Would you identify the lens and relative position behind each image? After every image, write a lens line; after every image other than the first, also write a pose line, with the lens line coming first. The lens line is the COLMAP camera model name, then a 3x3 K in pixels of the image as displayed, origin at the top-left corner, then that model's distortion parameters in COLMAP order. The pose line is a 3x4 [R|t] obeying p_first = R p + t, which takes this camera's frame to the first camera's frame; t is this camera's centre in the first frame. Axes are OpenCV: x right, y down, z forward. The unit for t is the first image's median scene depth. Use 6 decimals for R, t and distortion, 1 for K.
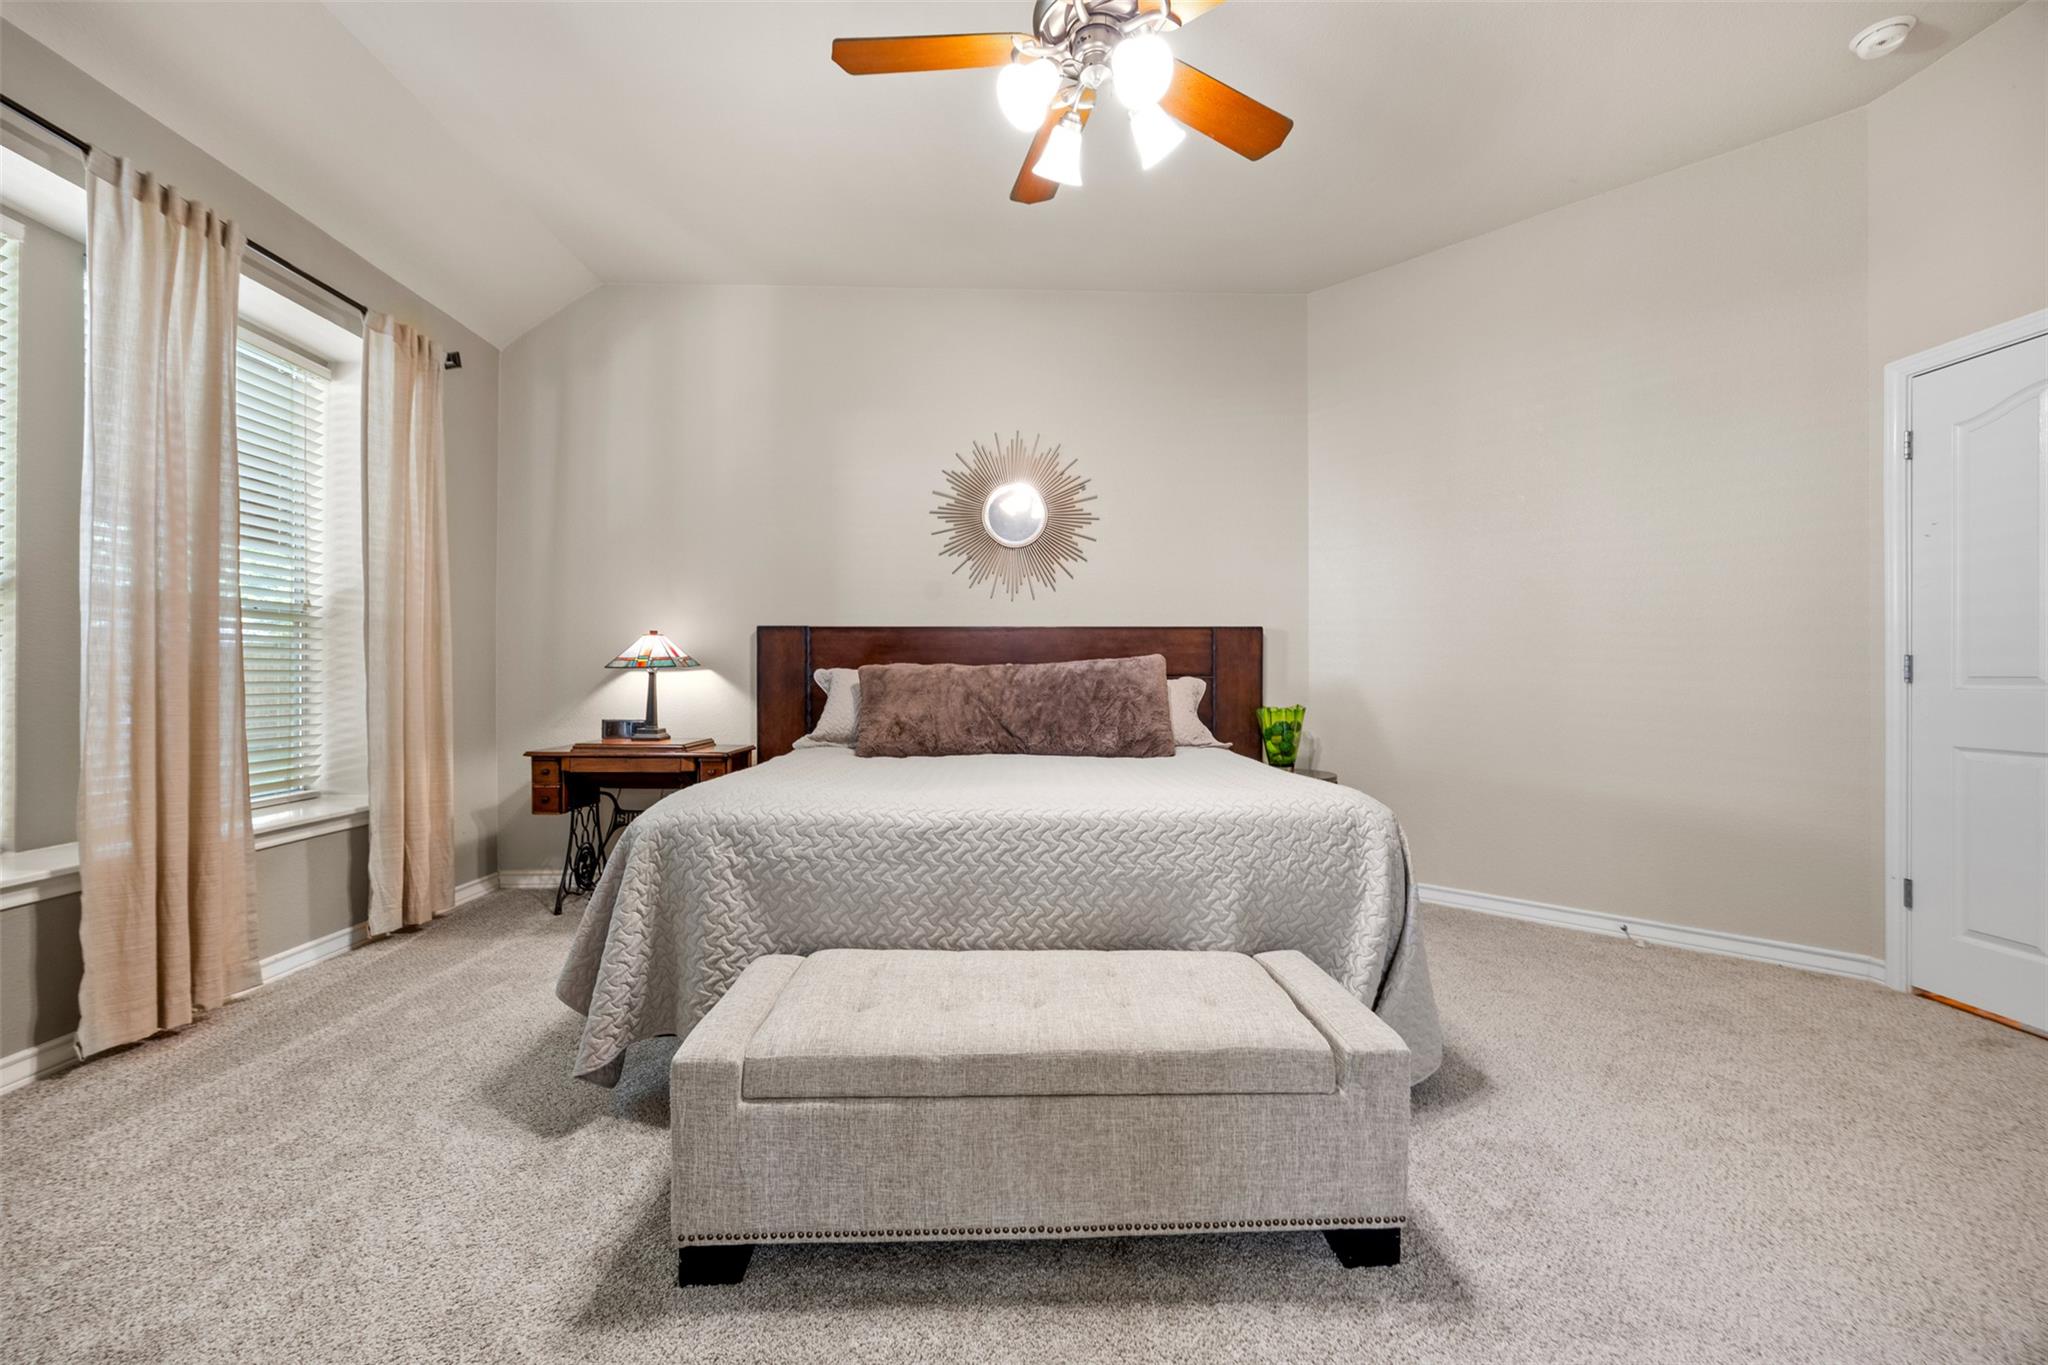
lens RADIAL K [[785.5, 0, 1029.5], [0, 785.5, 677.2], [0, 0, 1]] dist [-0.004539, -0.000162]
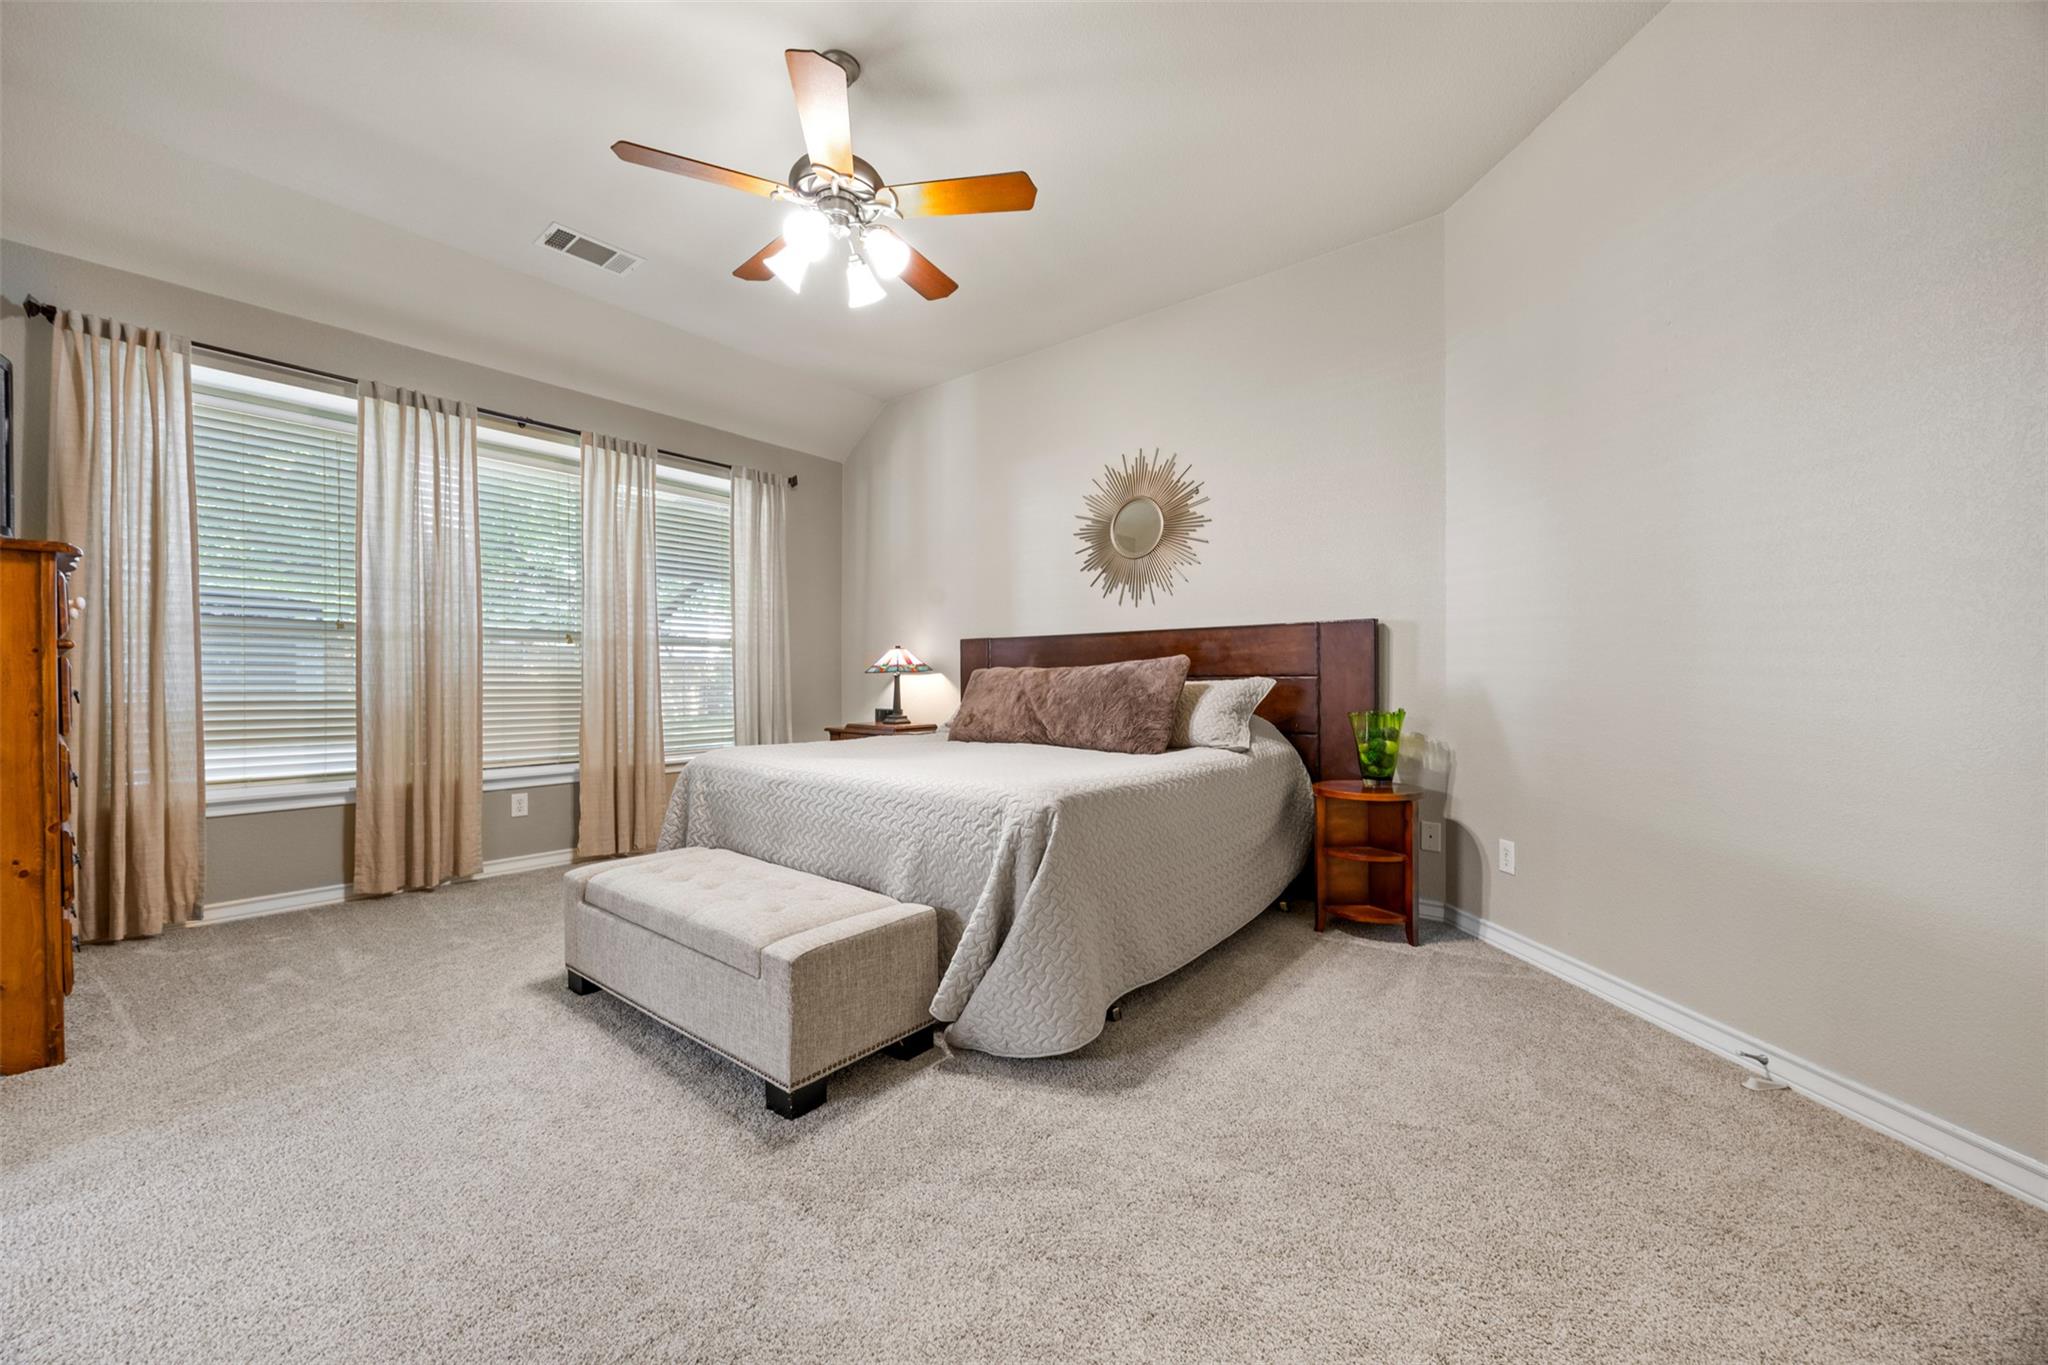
lens RADIAL K [[785.5, 0, 1045.6], [0, 785.5, 686.6], [0, 0, 1]] dist [-0.004539, -0.000162]
pose [[0.758441, 0.002964, -0.651734, 0.643040], [0.004089, 0.999948, 0.009307, 0.001113], [0.651728, -0.009723, 0.758390, 0.108521]]
